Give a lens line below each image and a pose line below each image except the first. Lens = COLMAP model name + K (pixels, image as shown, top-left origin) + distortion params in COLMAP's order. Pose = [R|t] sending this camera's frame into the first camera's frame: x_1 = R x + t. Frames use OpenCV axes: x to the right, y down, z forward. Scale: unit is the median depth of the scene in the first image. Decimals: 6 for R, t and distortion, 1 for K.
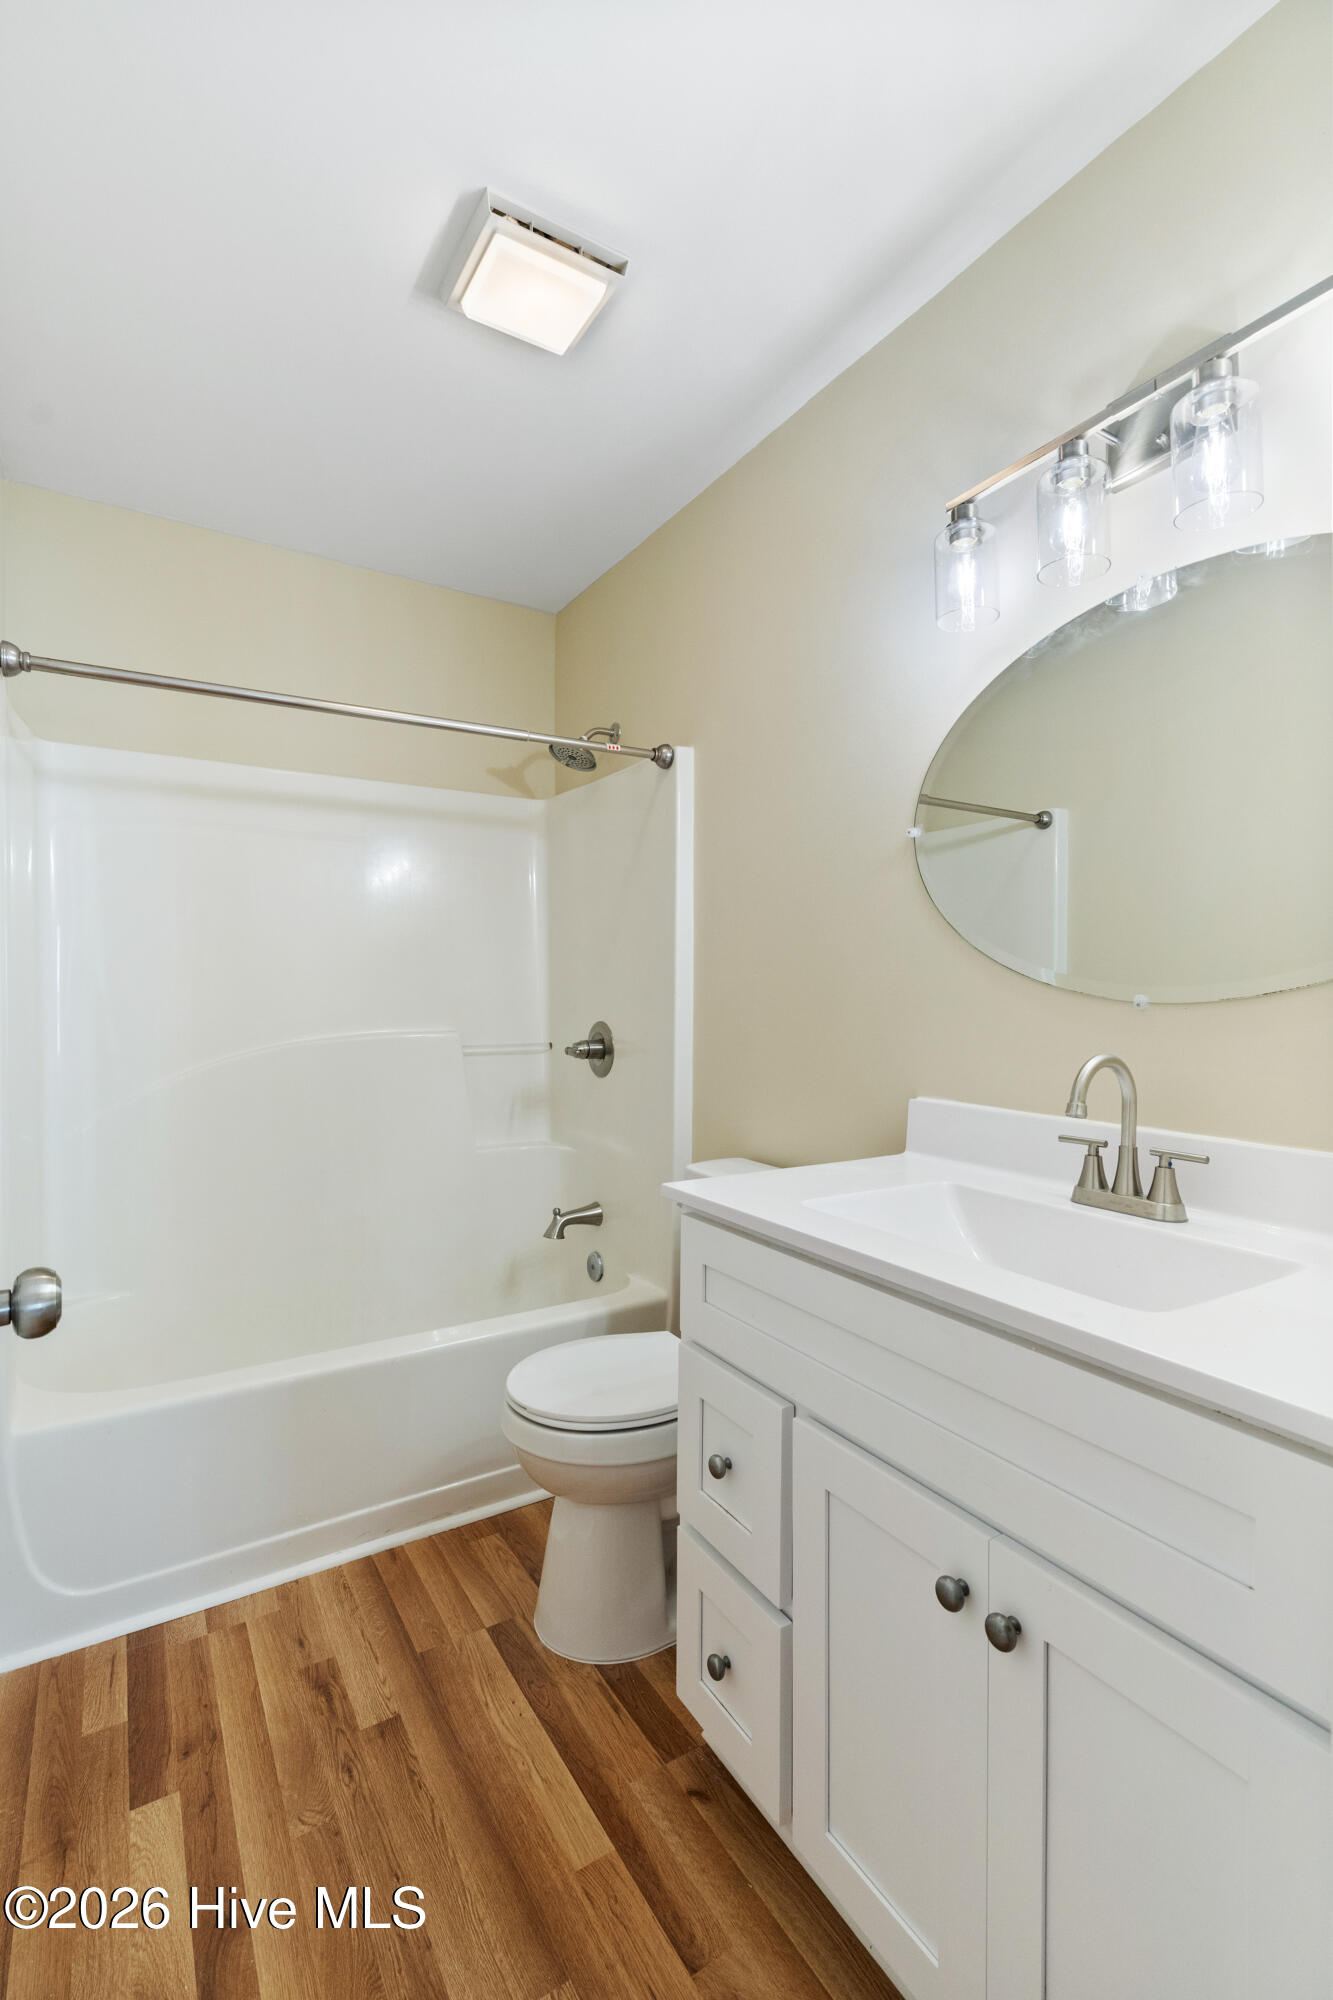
lens RADIAL K [[896.5, 0, 675.4], [0, 896.5, 1000.1], [0, 0, 1]] dist [-0.003362, -0.000585]
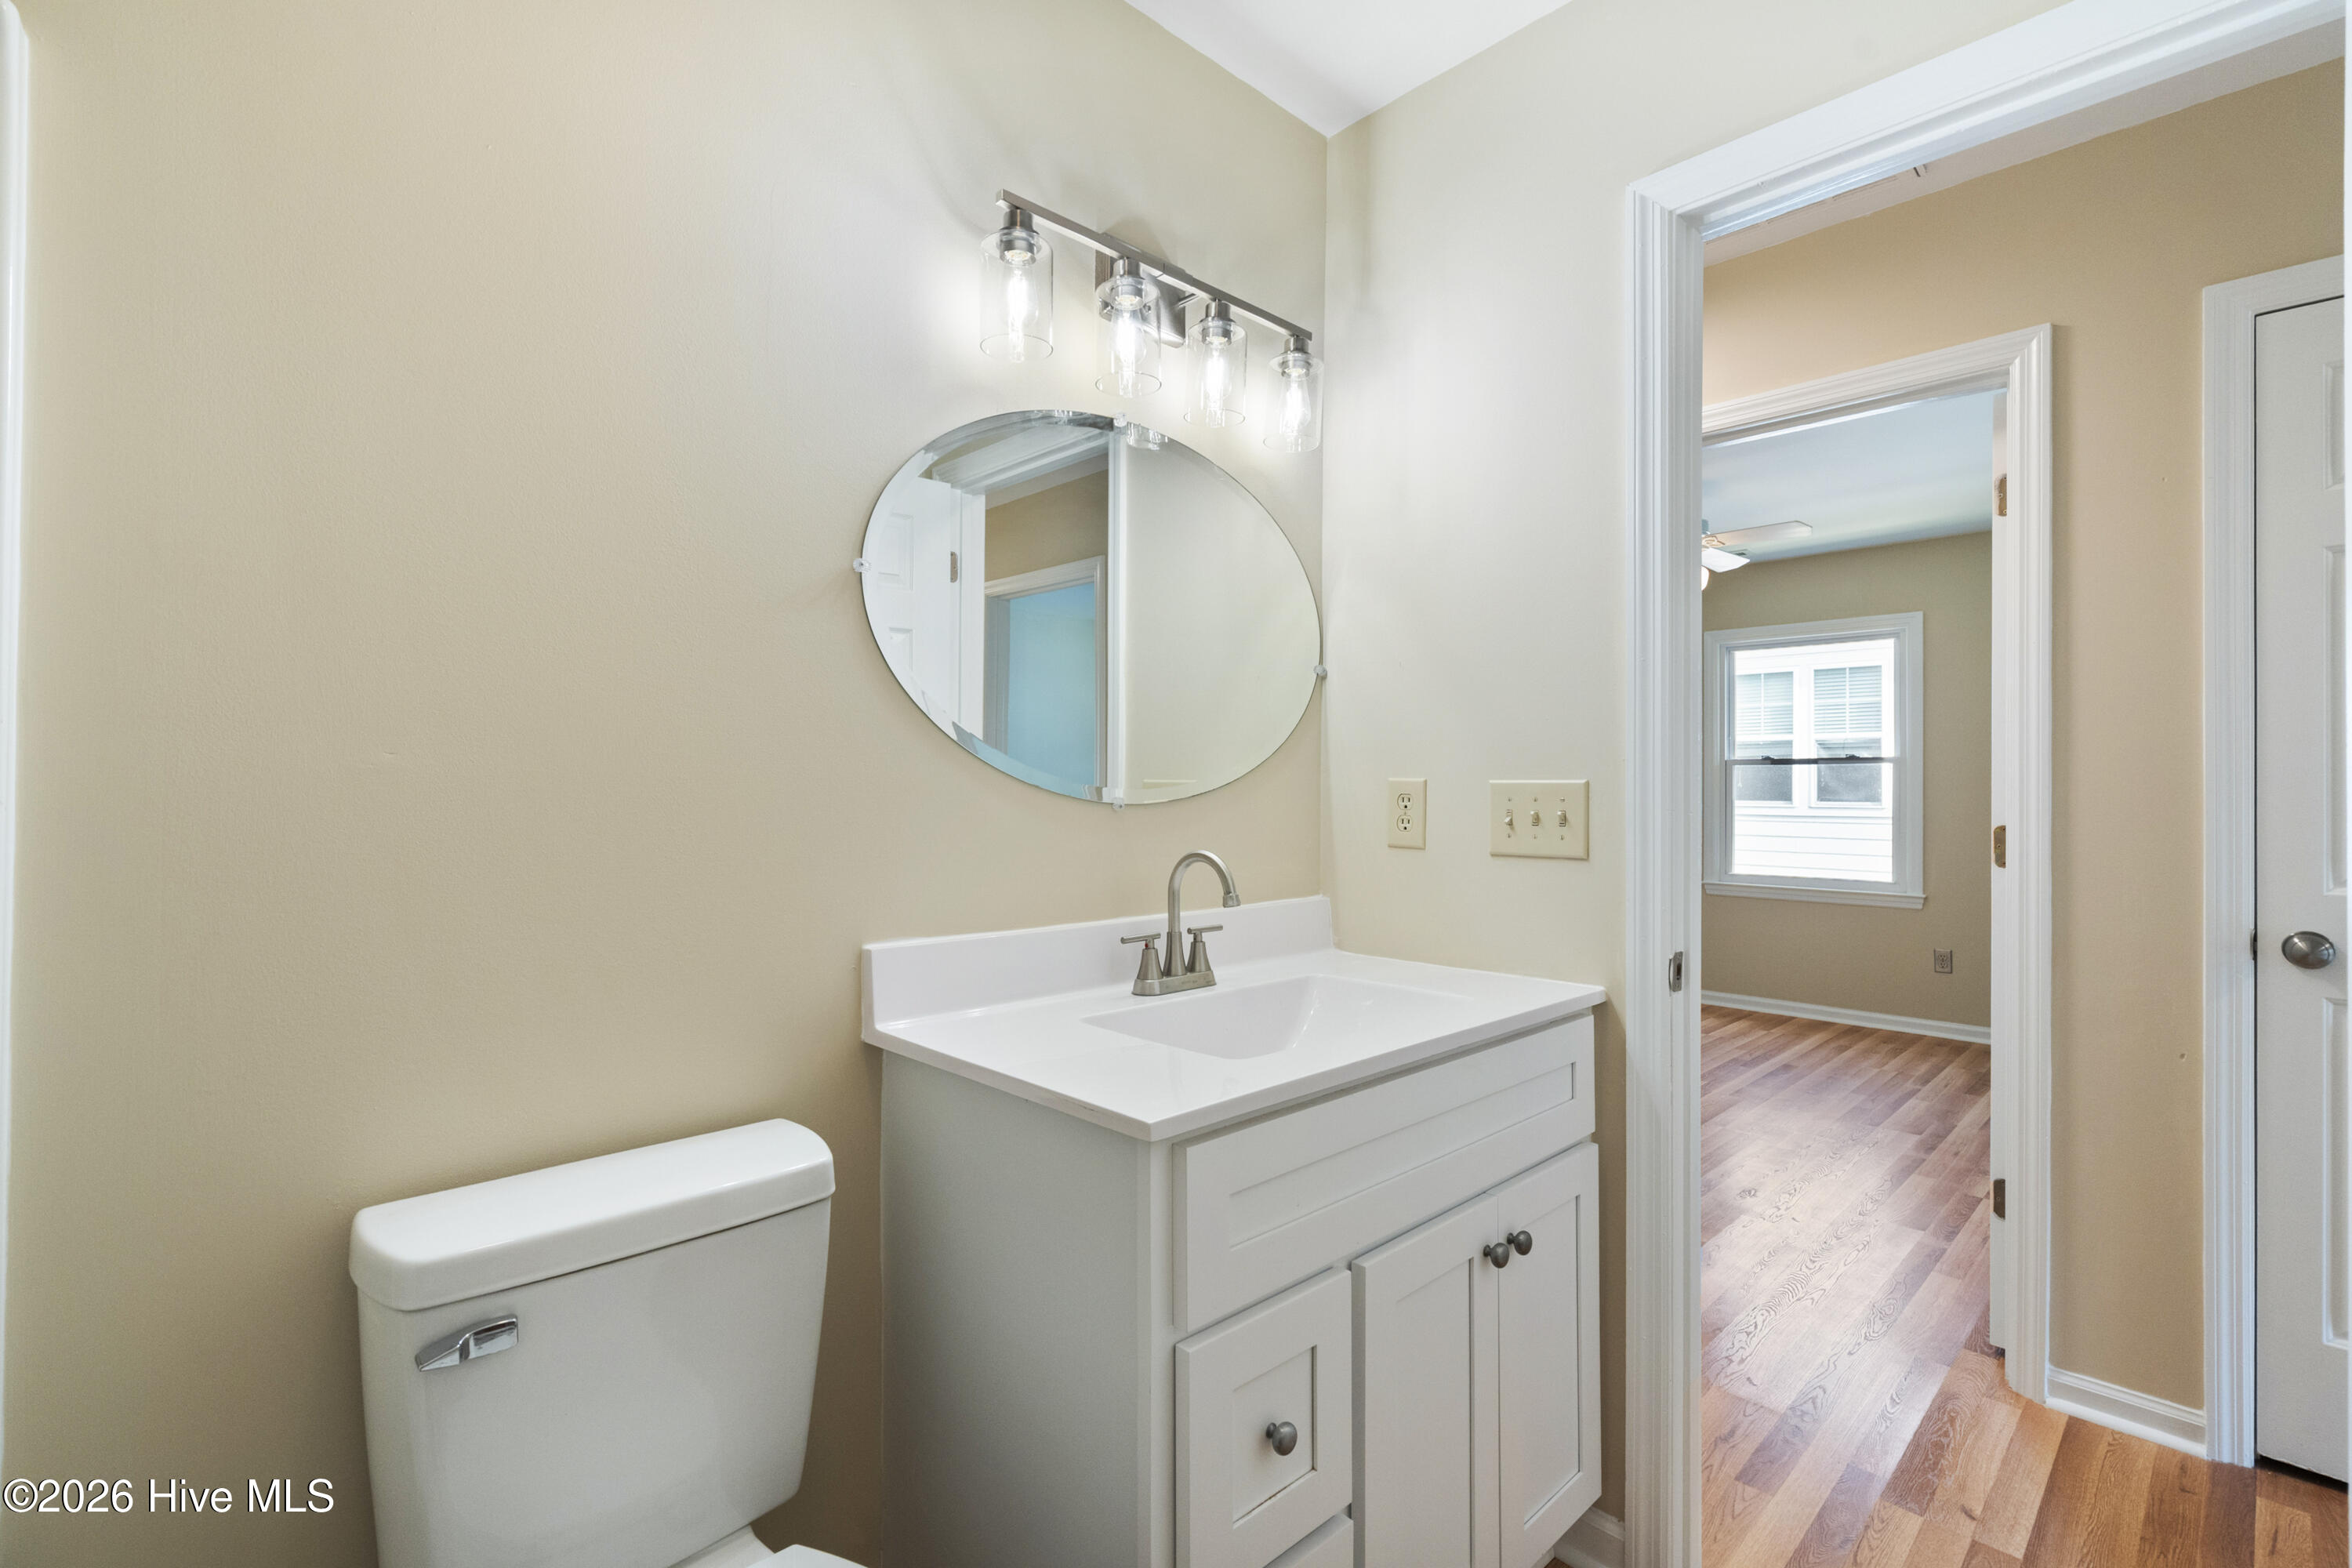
lens RADIAL K [[1054.3, 0, 1180.2], [0, 1054.3, 779.1], [0, 0, 1]] dist [-0.003362, -0.000585]
pose [[-0.204335, 0.006637, 0.978879, -0.798375], [0.005527, 0.999969, -0.005626, -0.020958], [-0.978885, 0.004260, -0.204365, 1.271346]]
